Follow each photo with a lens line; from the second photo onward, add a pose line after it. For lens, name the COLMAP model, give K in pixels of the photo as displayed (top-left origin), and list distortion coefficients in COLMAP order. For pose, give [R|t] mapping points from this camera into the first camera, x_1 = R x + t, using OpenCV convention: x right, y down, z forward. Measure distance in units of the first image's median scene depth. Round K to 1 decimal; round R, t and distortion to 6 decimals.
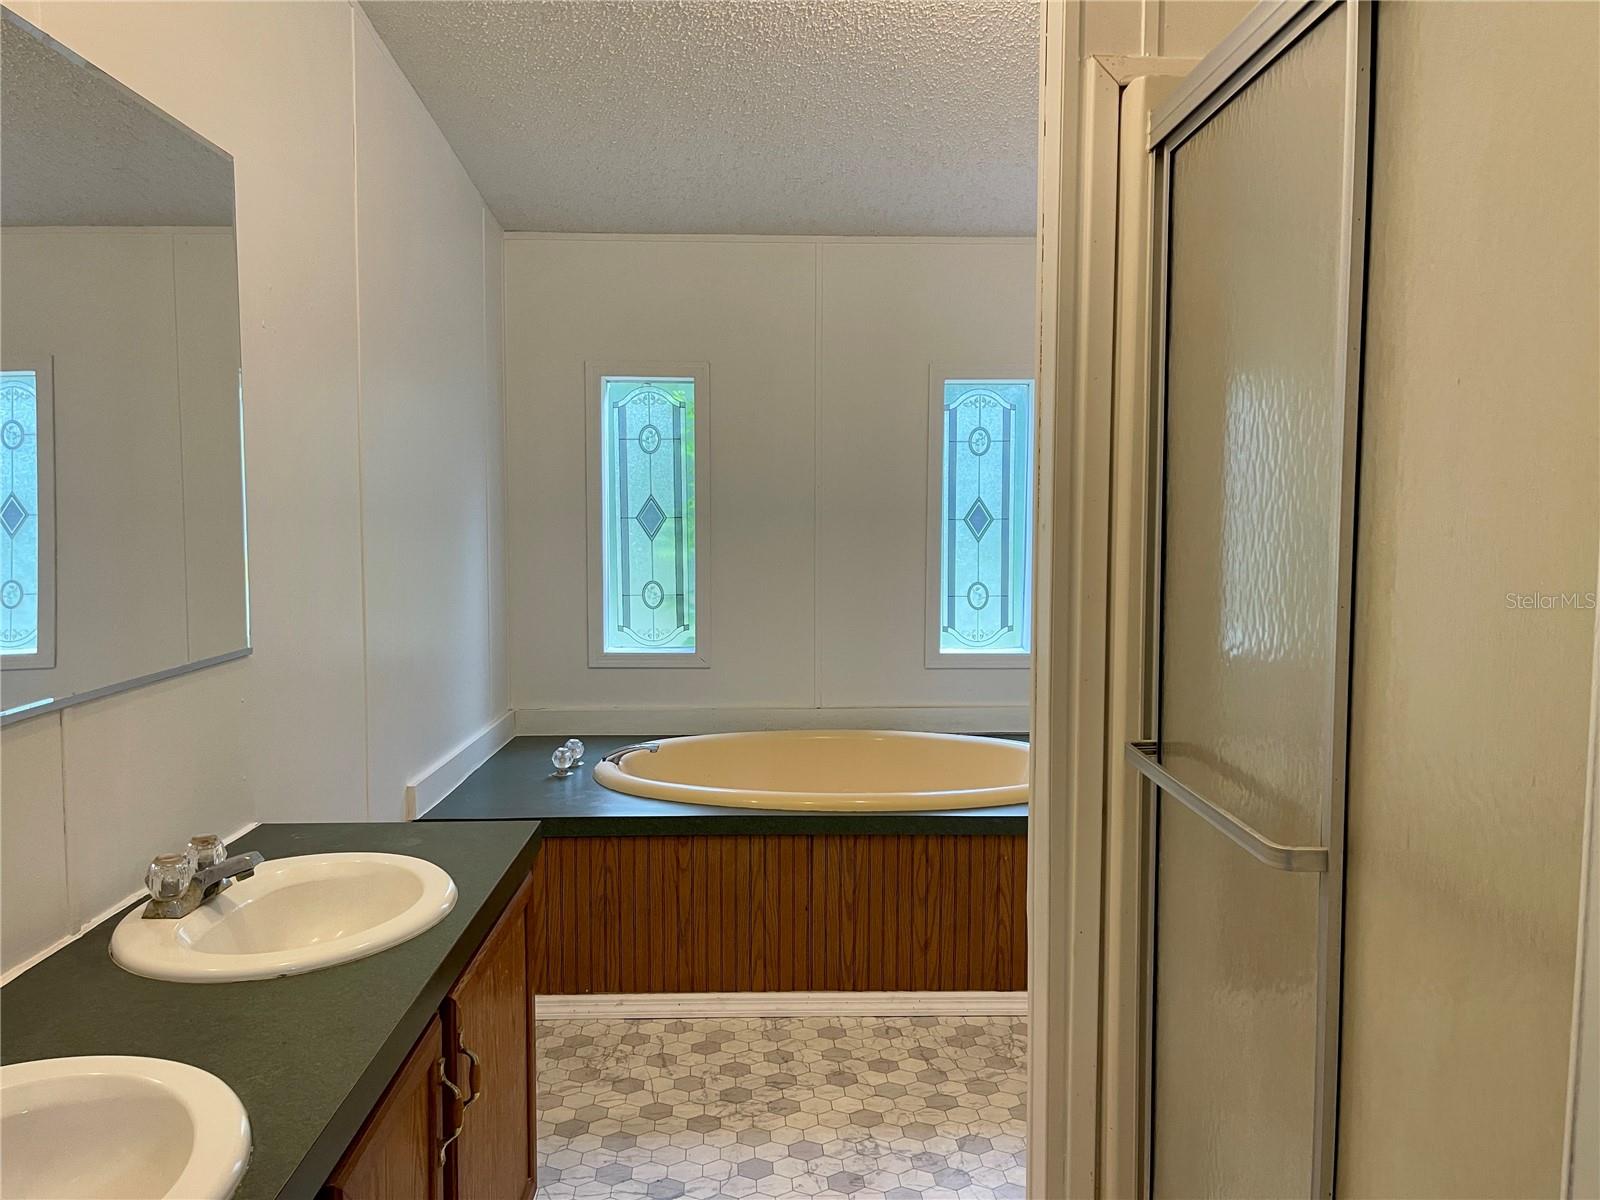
lens RADIAL K [[1202.8, 0, 795.8], [0, 1202.8, 598.4], [0, 0, 1]] dist [0.068245, -0.083817]
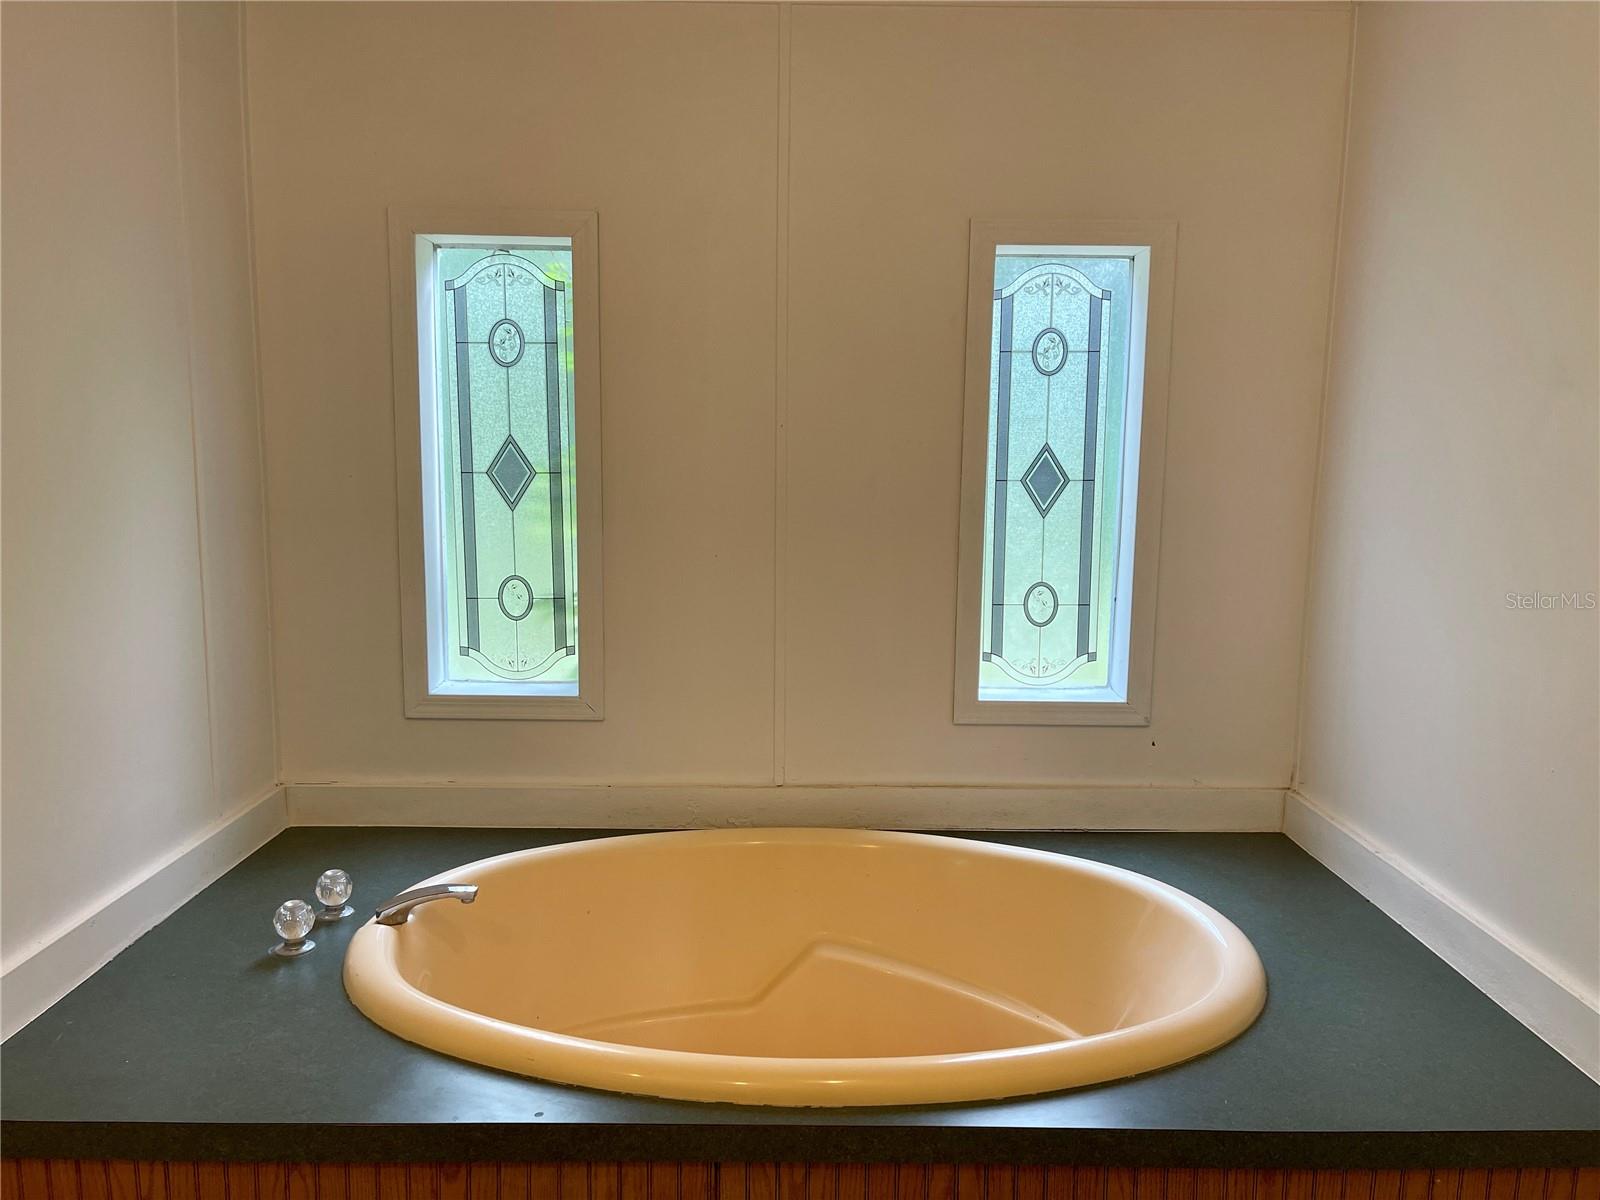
lens RADIAL K [[1202.8, 0, 804.1], [0, 1202.8, 597.8], [0, 0, 1]] dist [0.068245, -0.083817]
pose [[0.999863, 0.010908, -0.012480, 0.037490], [-0.010142, 0.998157, 0.059828, -0.041674], [0.013110, -0.059693, 0.998131, 0.383761]]
